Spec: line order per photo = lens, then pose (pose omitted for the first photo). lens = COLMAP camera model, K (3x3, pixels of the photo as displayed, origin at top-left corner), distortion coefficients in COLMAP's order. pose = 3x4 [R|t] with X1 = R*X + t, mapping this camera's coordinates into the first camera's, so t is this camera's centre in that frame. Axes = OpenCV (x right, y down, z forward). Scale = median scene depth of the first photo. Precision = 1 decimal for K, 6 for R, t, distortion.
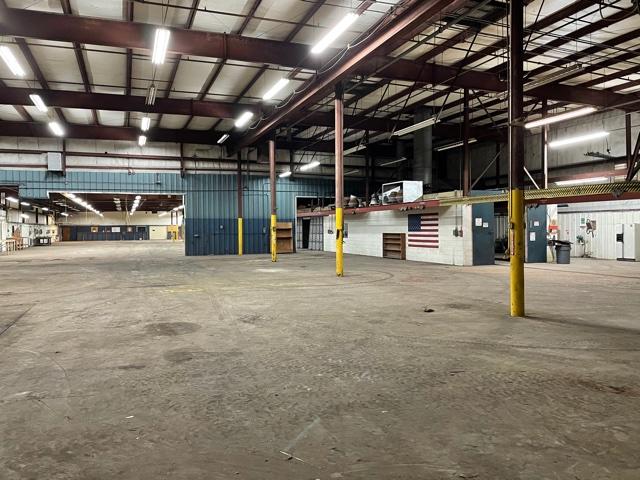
lens RADIAL K [[474.7, 0, 320.5], [0, 474.7, 234.4], [0, 0, 1]] dist [0.062123, -0.083856]
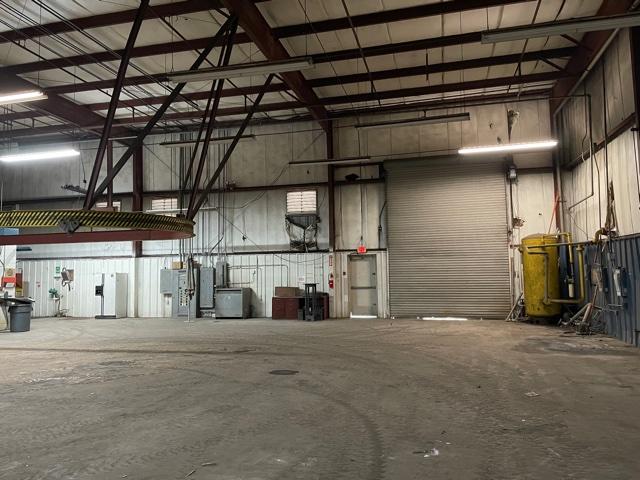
lens RADIAL K [[474.7, 0, 319.6], [0, 474.7, 236.1], [0, 0, 1]] dist [0.062123, -0.083856]
pose [[0.584490, 0.051815, 0.809745, 0.169301], [0.023887, 0.996428, -0.081003, -0.010023], [-0.811049, 0.066688, 0.581164, 0.205024]]
